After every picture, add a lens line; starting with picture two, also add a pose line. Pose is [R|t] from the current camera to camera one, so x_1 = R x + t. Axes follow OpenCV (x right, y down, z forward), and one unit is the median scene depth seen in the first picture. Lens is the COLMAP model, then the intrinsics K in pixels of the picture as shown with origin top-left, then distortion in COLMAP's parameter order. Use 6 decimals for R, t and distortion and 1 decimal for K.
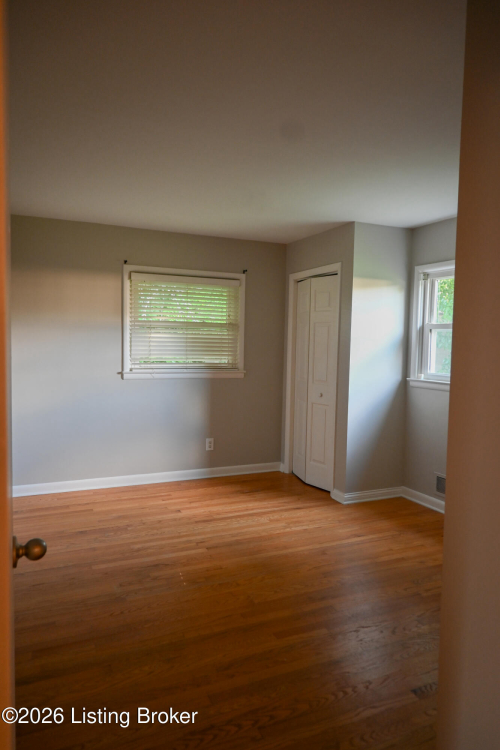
lens RADIAL K [[515.2, 0, 250.8], [0, 515.2, 372.3], [0, 0, 1]] dist [0.004826, -0.001427]
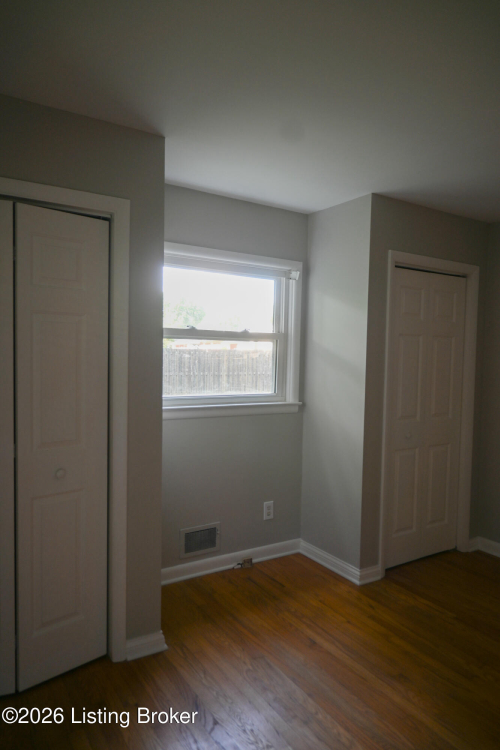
lens RADIAL K [[515.2, 0, 250.8], [0, 515.2, 372.3], [0, 0, 1]] dist [0.004826, -0.001427]
pose [[-0.137348, -0.069146, 0.988106, -0.425183], [0.033210, 0.996678, 0.074362, -0.095491], [-0.989966, 0.043029, -0.134596, 1.129403]]
